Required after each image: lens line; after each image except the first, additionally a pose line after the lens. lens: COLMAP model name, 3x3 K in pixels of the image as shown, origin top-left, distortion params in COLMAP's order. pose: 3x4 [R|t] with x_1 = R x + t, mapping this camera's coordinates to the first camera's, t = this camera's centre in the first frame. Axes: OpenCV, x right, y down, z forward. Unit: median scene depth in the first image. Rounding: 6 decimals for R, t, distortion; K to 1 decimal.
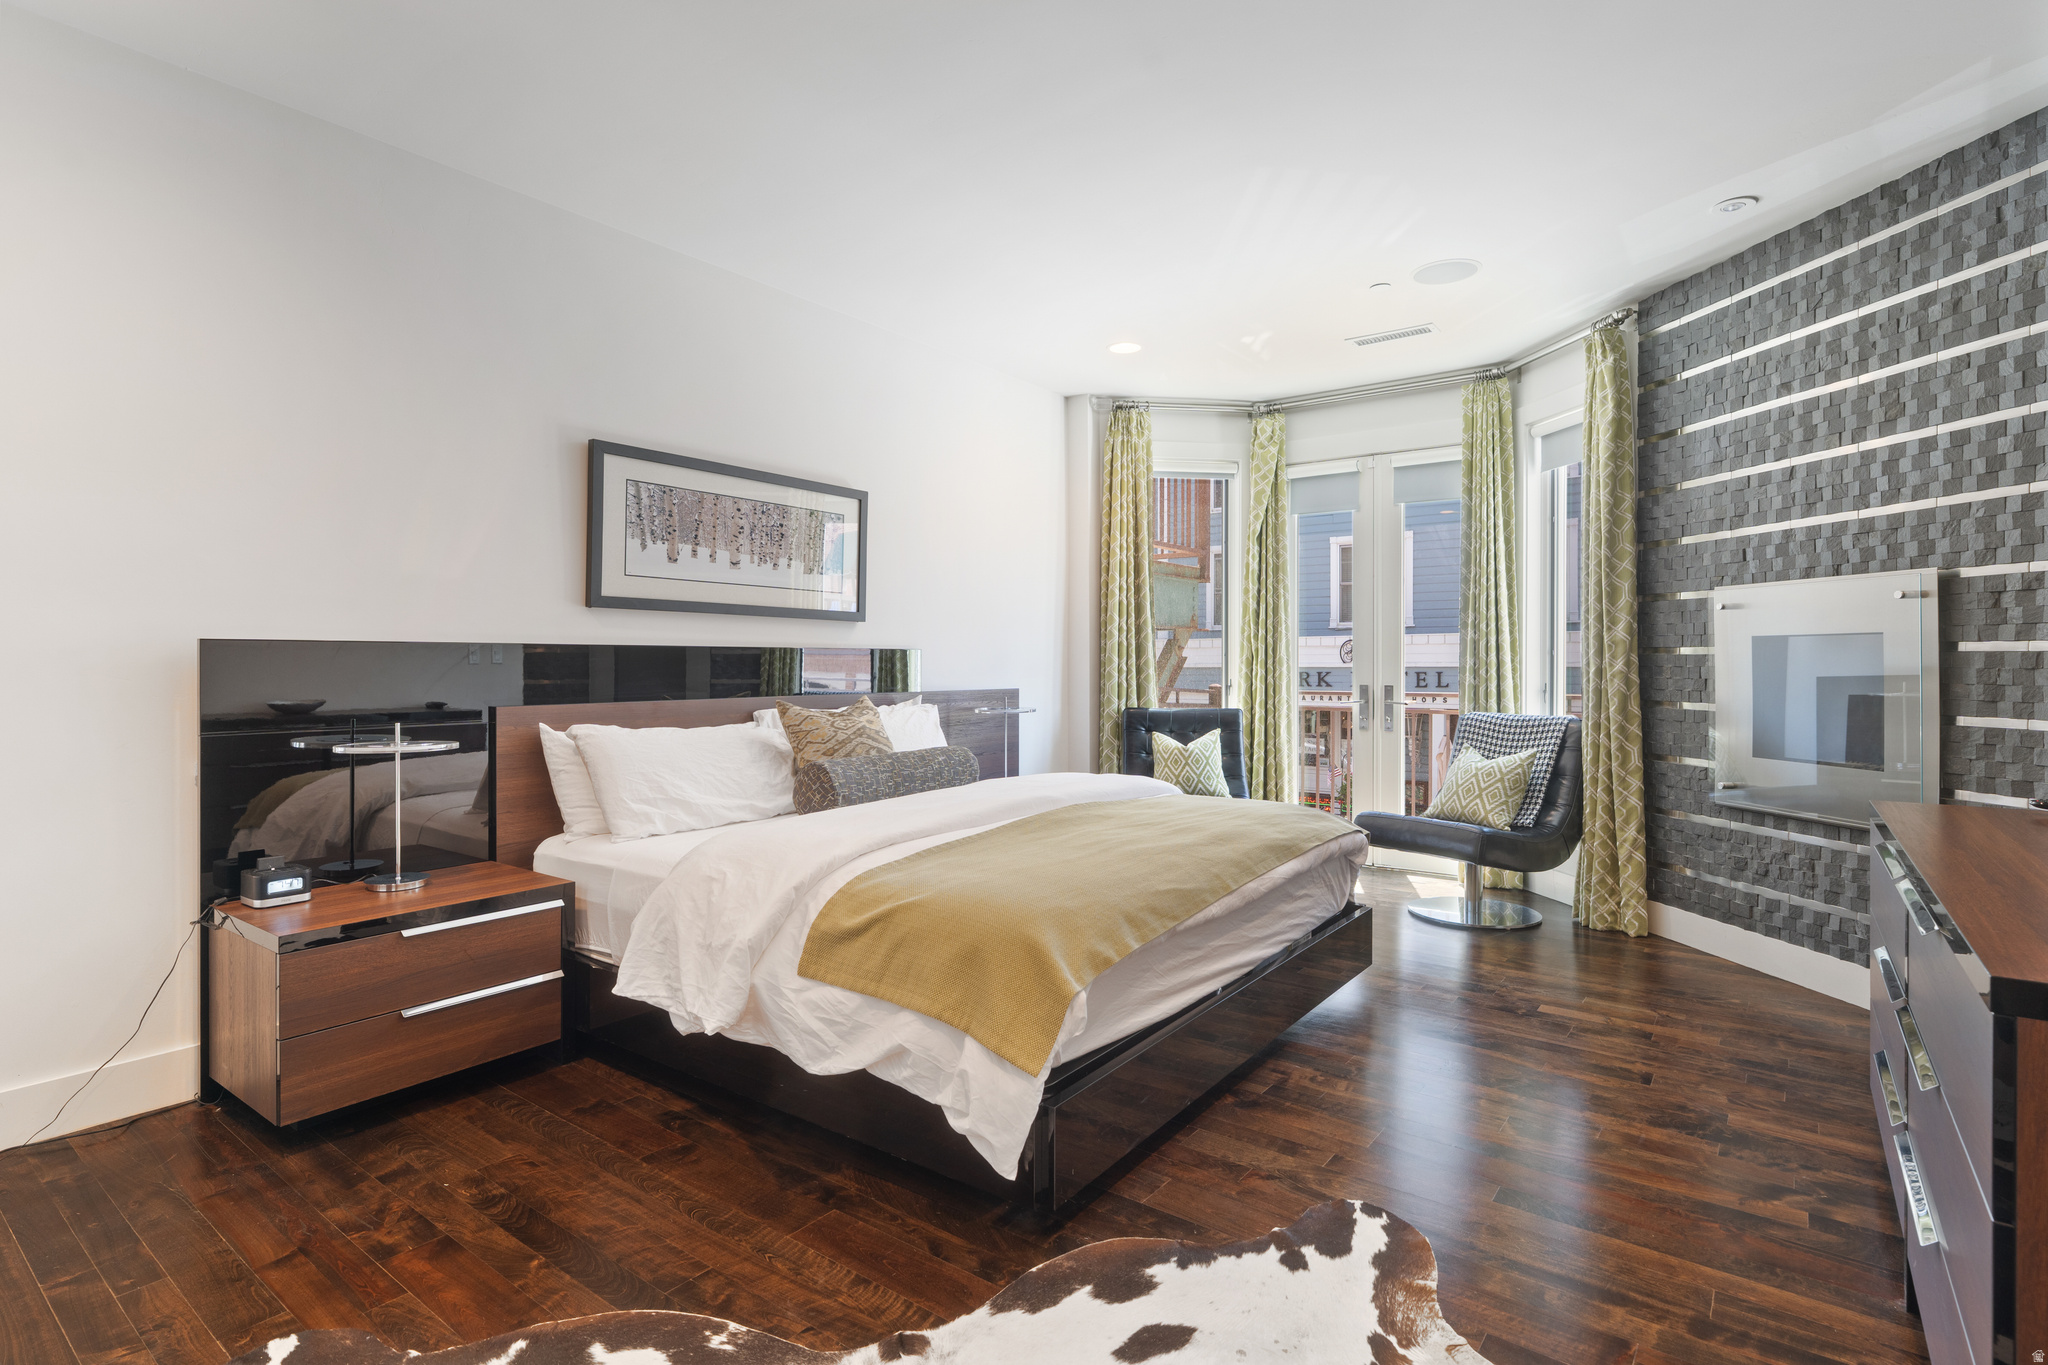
lens RADIAL K [[1003.3, 0, 1024.0], [0, 1003.3, 682.5], [0, 0, 1]] dist [-0.001850, -0.000427]
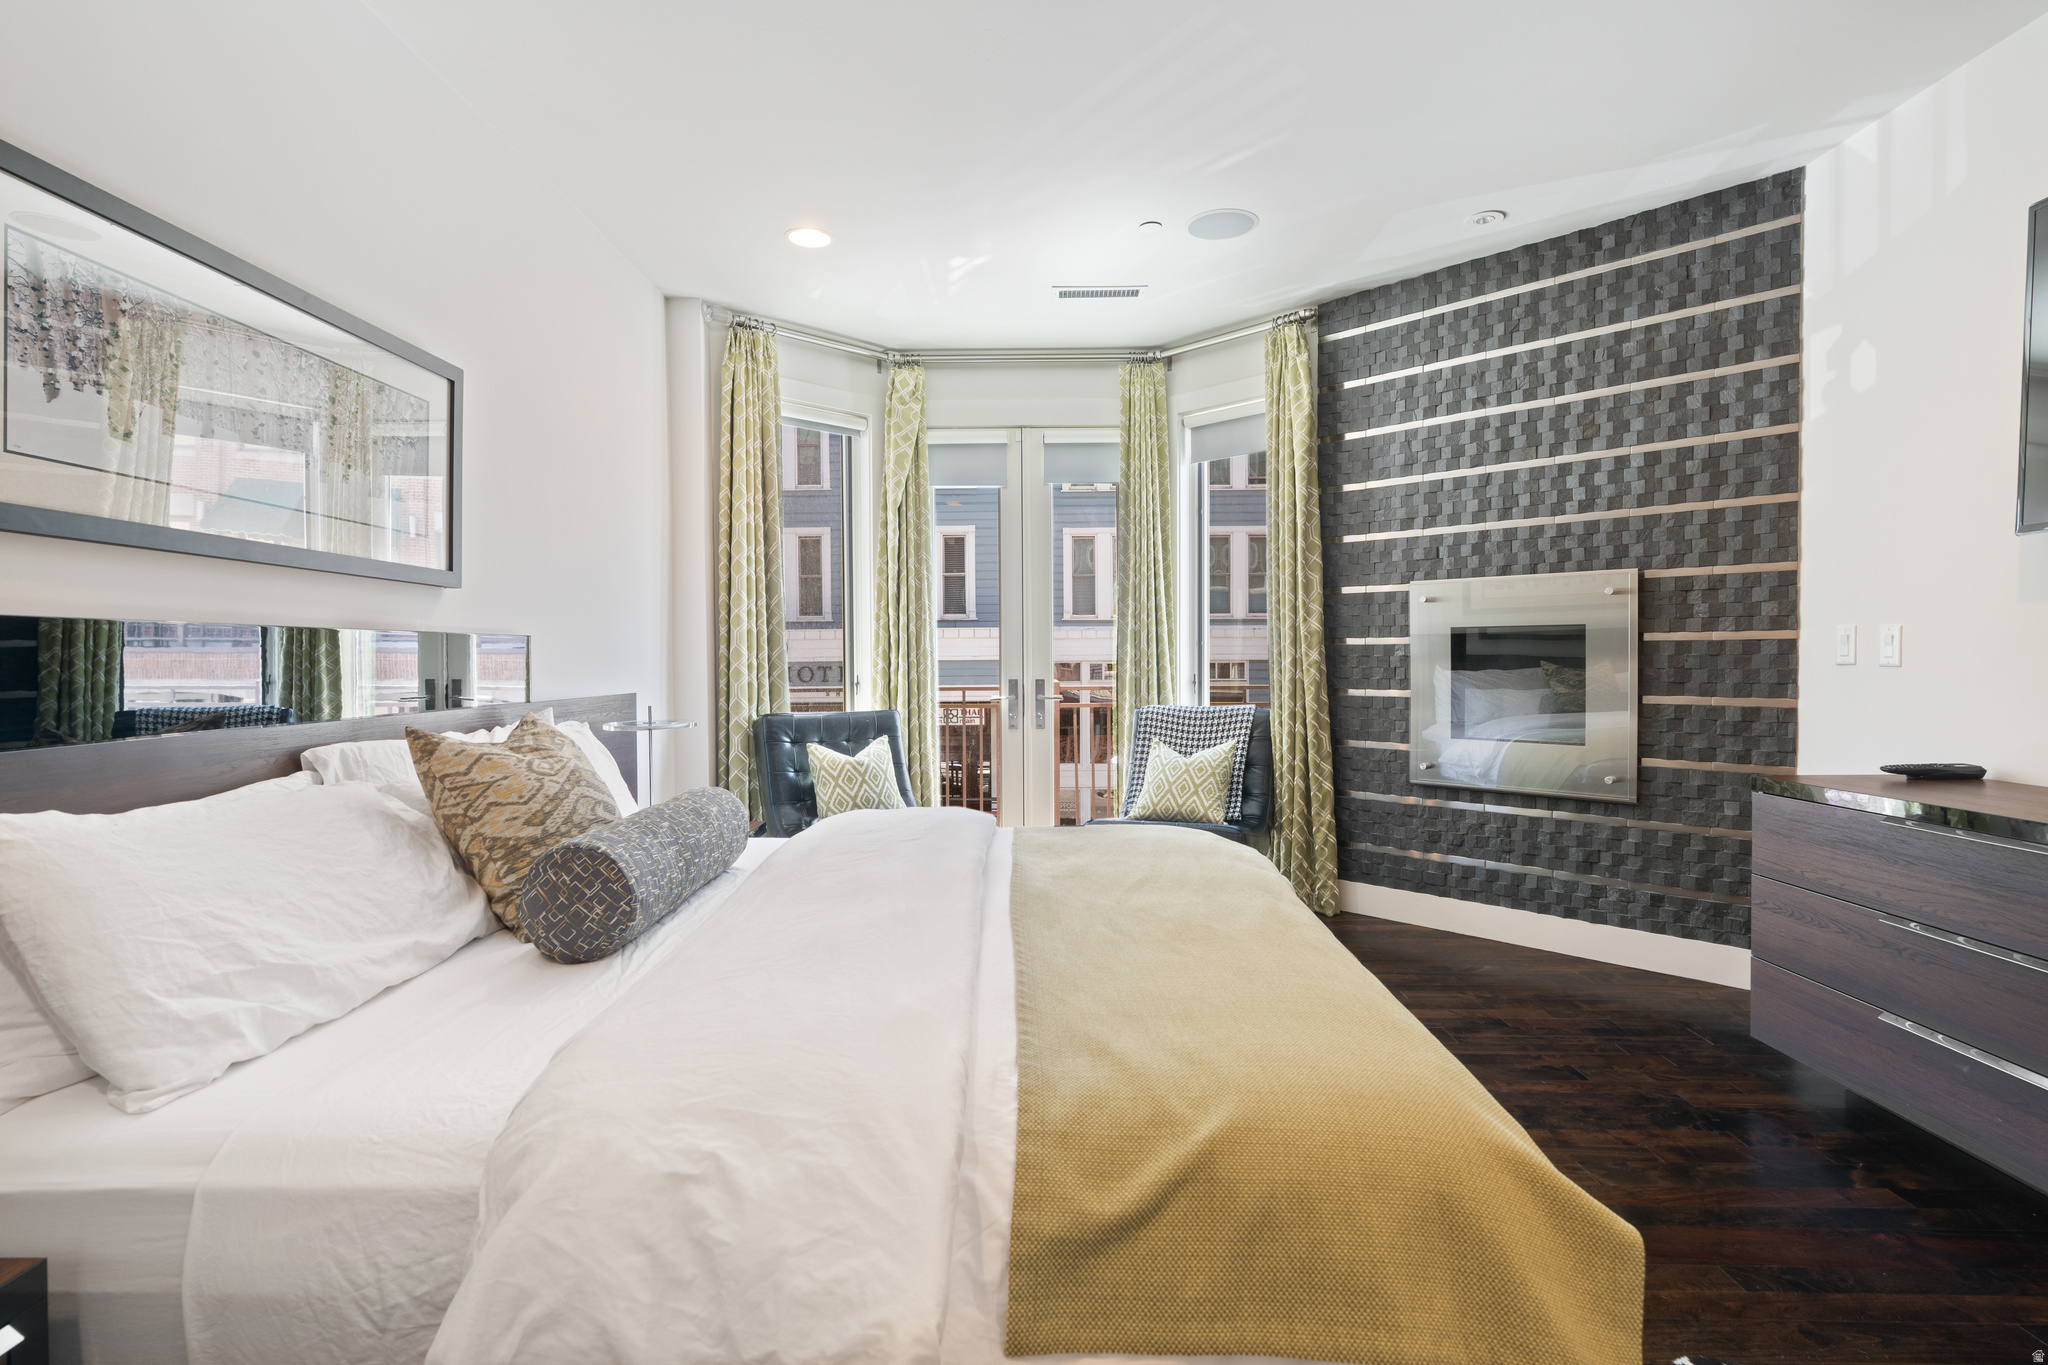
lens RADIAL K [[1003.3, 0, 1024.0], [0, 1003.3, 682.5], [0, 0, 1]] dist [-0.001850, -0.000427]
pose [[0.810447, -0.020026, 0.585469, -0.288115], [0.017582, 0.999797, 0.009861, -0.005181], [-0.585548, 0.002302, 0.810635, 0.390389]]
